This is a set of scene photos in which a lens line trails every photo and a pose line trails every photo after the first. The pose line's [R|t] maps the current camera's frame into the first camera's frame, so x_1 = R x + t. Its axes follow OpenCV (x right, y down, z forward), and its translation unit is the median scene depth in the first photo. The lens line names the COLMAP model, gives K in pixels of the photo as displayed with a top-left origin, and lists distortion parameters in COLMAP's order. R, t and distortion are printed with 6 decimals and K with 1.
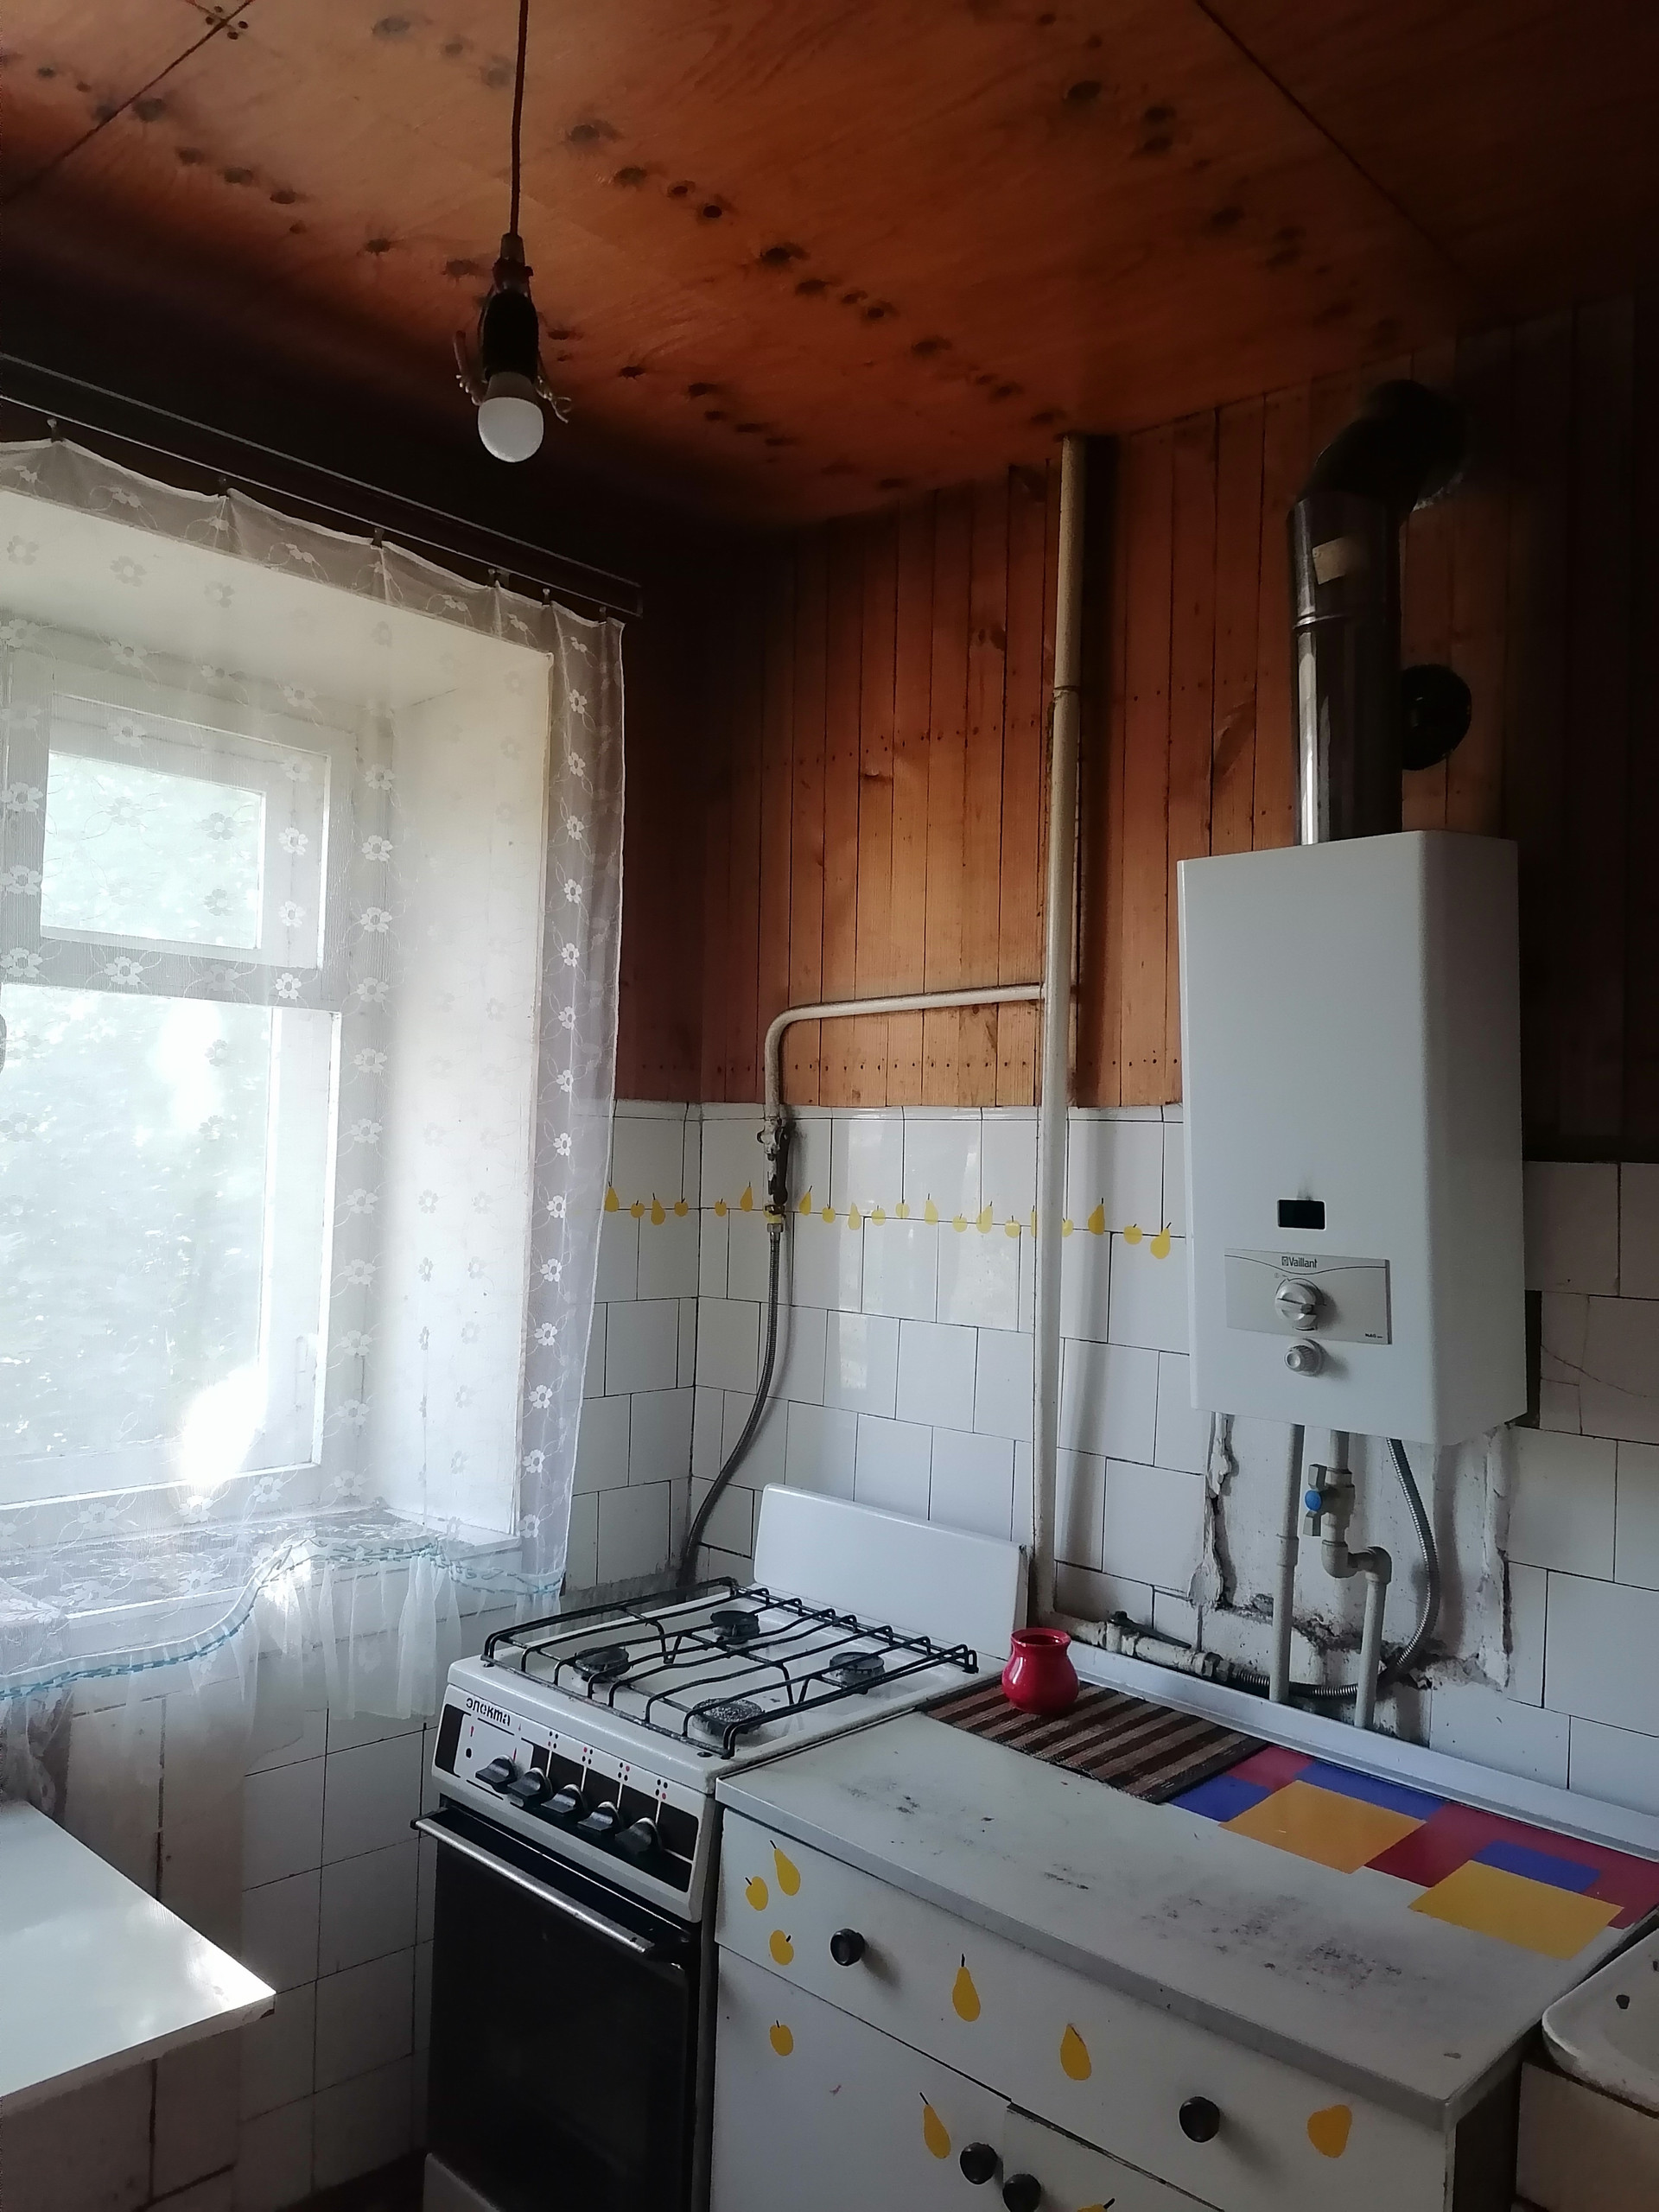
lens RADIAL K [[1665.2, 0, 821.0], [0, 1665.2, 1130.8], [0, 0, 1]] dist [0.105608, -0.123734]
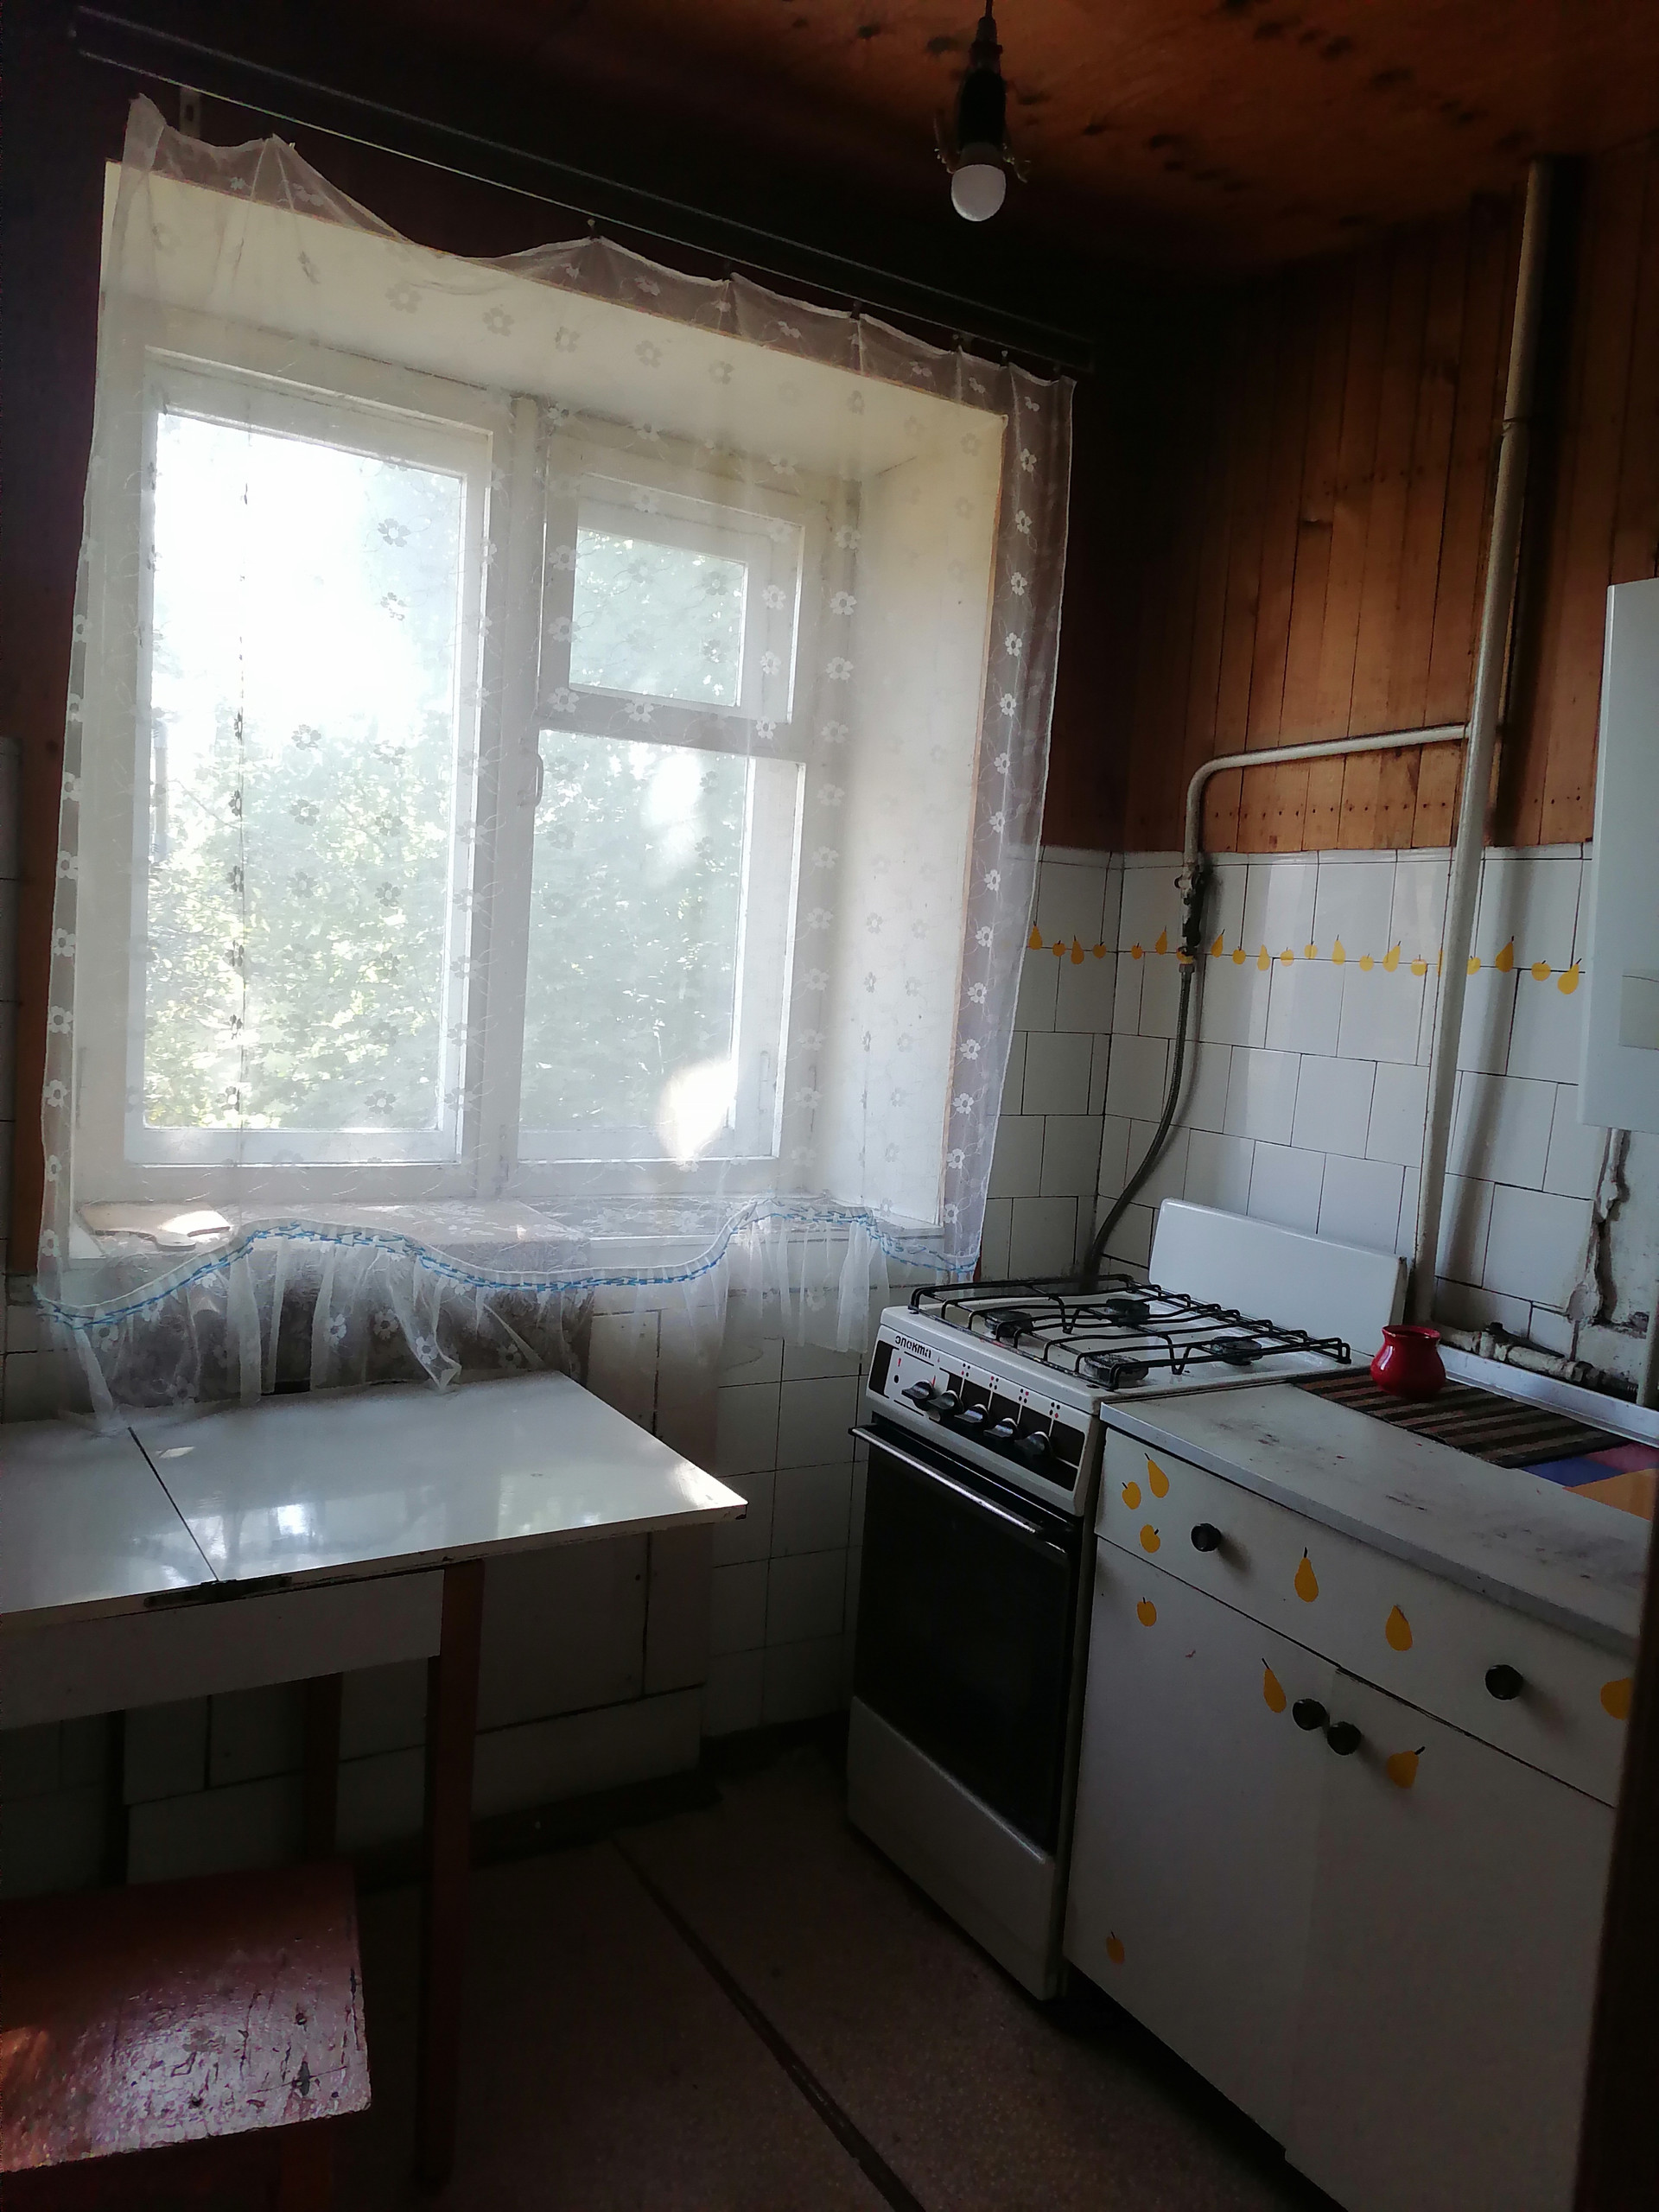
lens RADIAL K [[1665.2, 0, 828.1], [0, 1665.2, 1123.9], [0, 0, 1]] dist [0.105608, -0.123734]
pose [[0.967479, 0.058286, -0.246145, 0.024005], [-0.031411, 0.993242, 0.111731, 0.053466], [0.250994, -0.100366, 0.962771, -0.122935]]
